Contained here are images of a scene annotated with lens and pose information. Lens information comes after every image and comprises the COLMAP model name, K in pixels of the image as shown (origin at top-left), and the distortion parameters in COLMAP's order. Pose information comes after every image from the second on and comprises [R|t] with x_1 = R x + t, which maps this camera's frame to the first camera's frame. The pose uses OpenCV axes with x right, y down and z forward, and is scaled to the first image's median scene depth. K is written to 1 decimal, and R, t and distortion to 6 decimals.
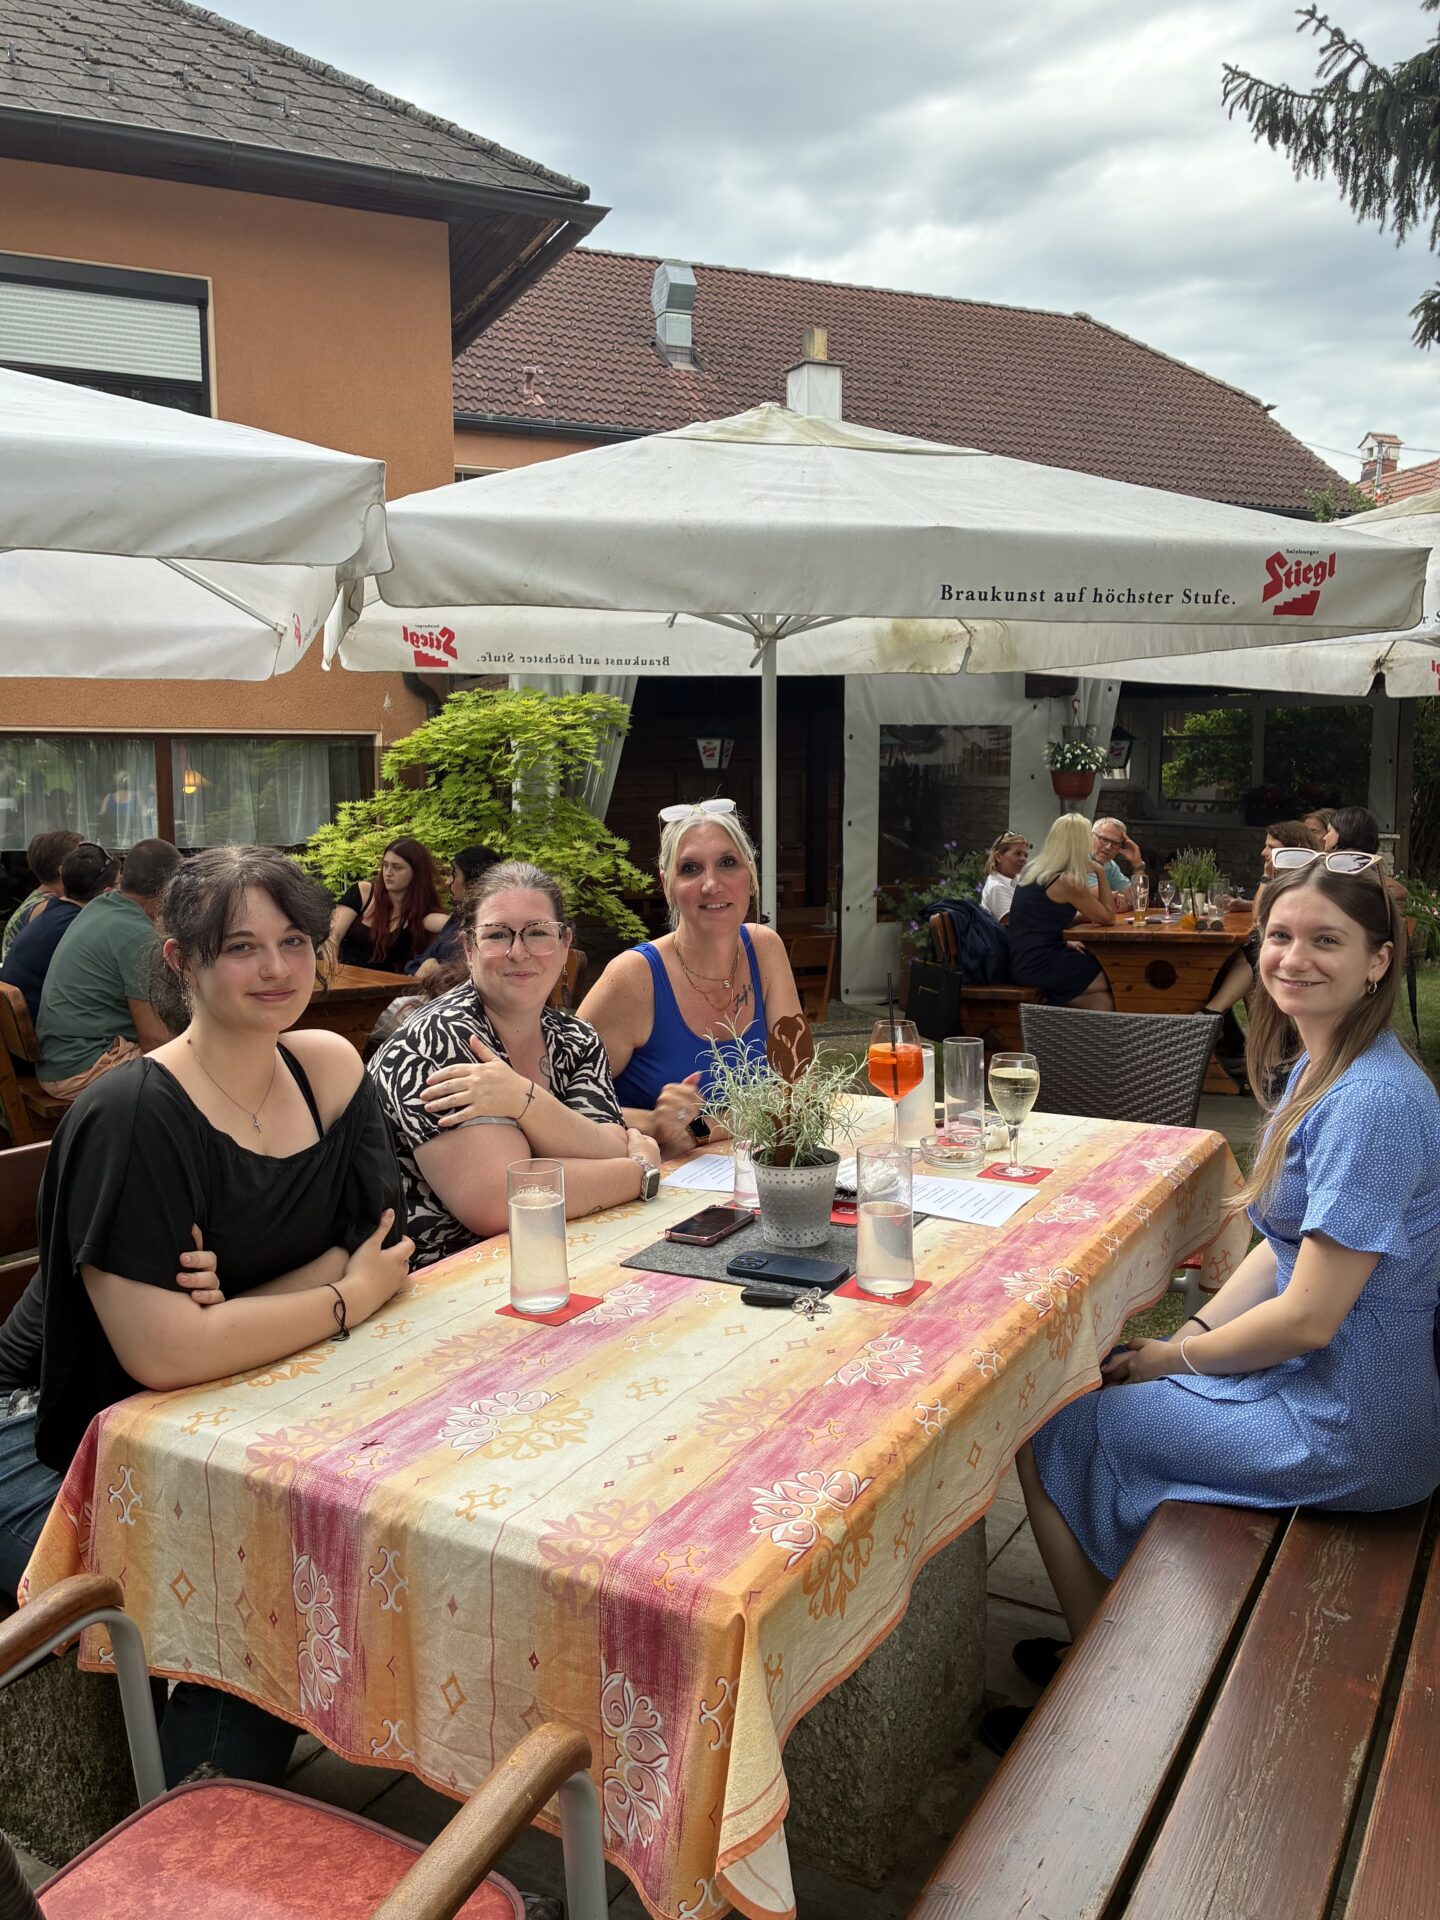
lens RADIAL K [[1418.8, 0, 717.6], [0, 1418.8, 920.7], [0, 0, 1]] dist [0.003191, 0.000368]
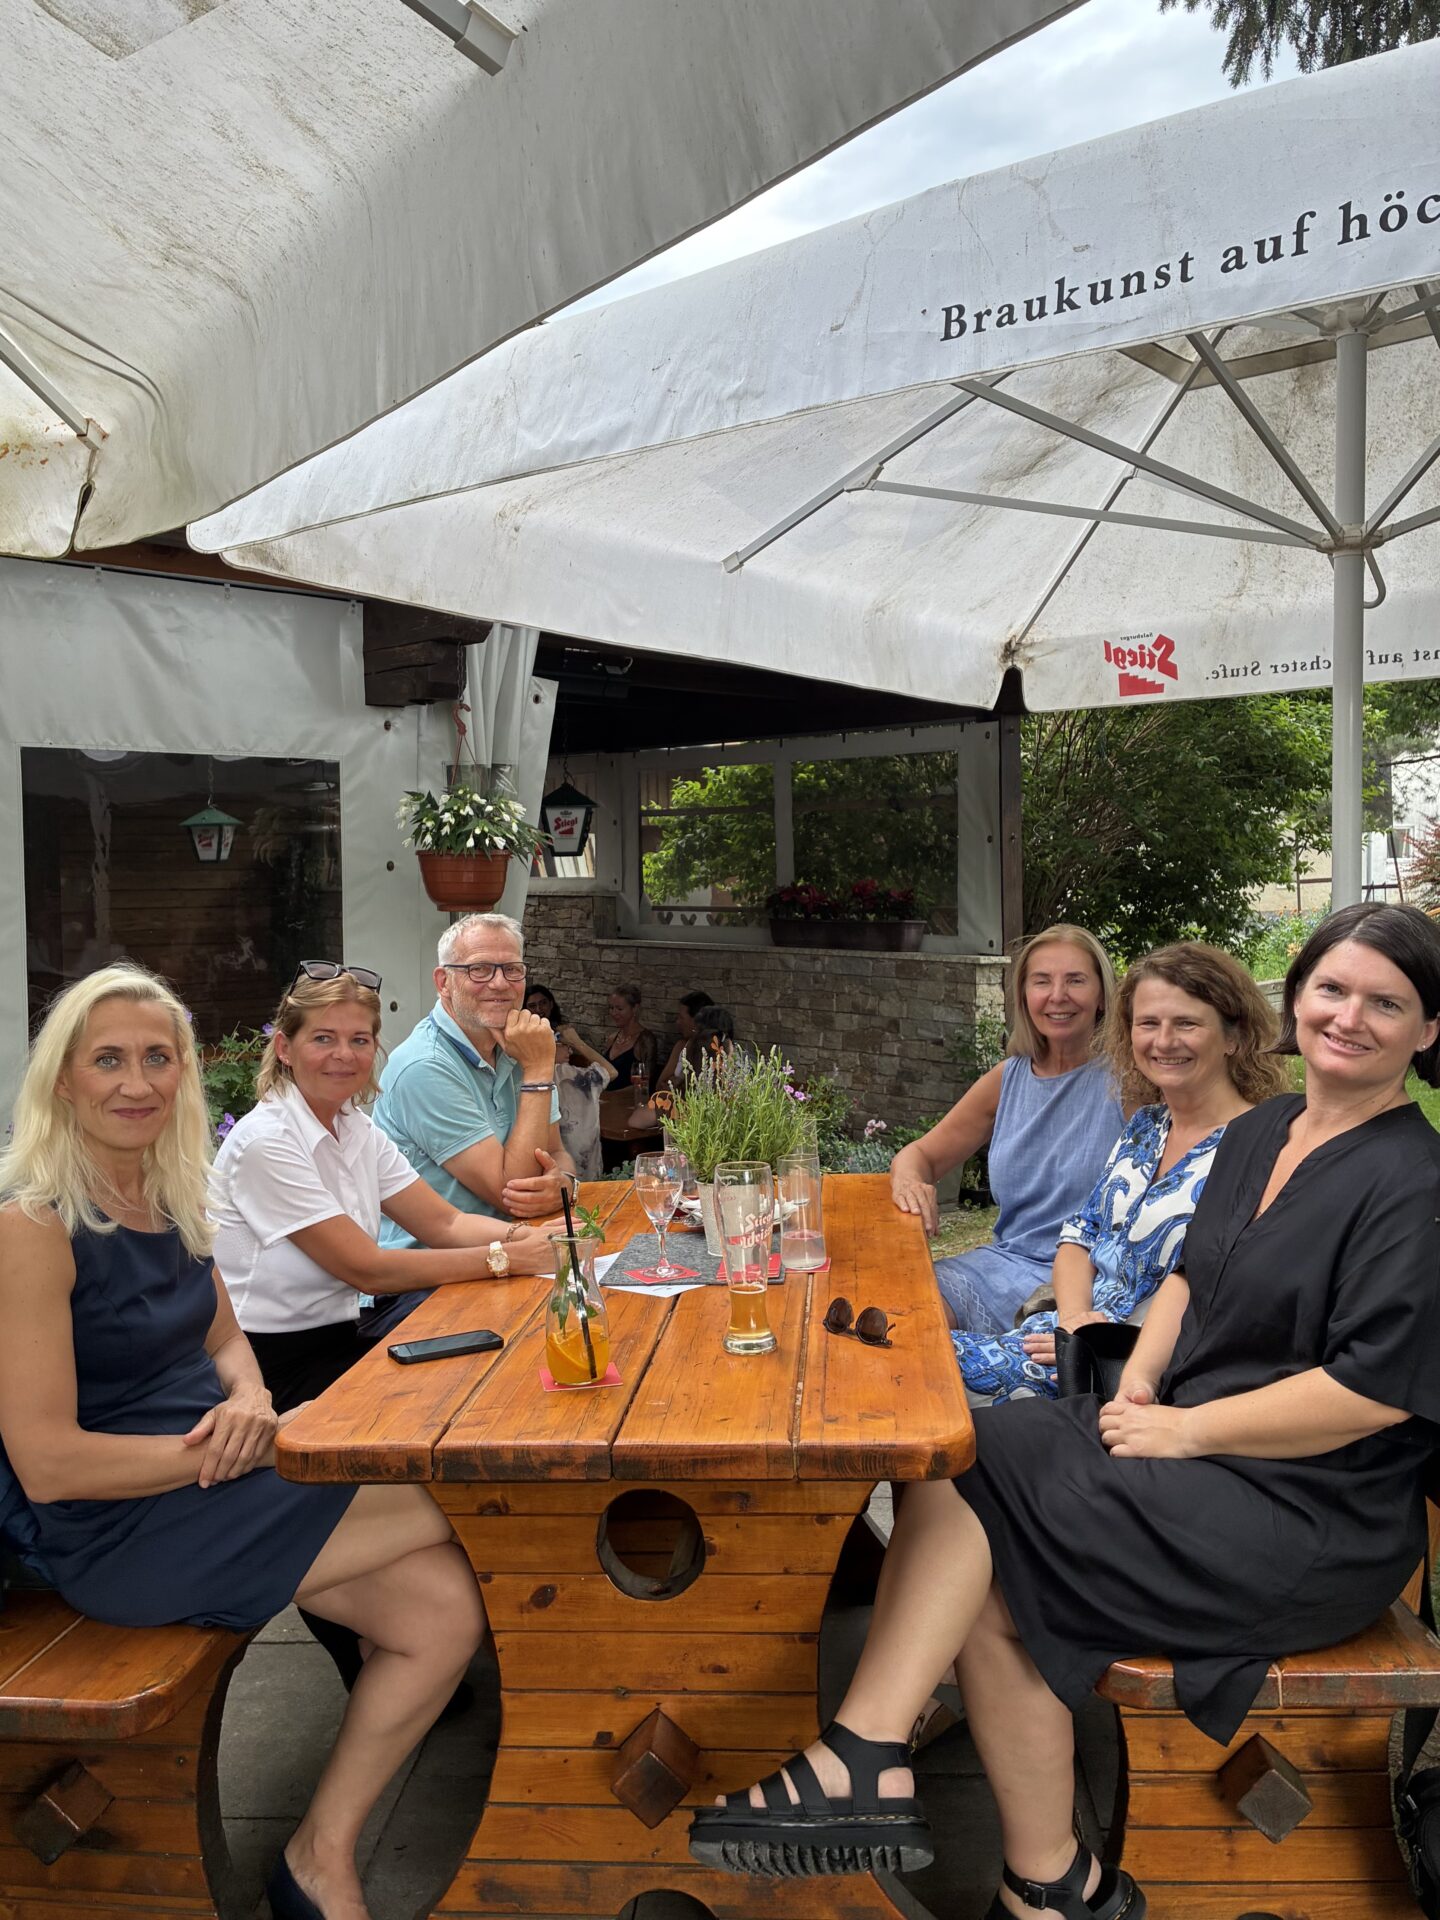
lens RADIAL K [[1559.1, 0, 720.0], [0, 1559.1, 960.0], [0, 0, 1]] dist [0.077772, 0.001293]
pose [[0.939806, -0.029693, 0.340416, 0.144380], [0.048077, 0.997798, -0.045694, -0.038350], [-0.338310, 0.059310, 0.939164, 0.452482]]
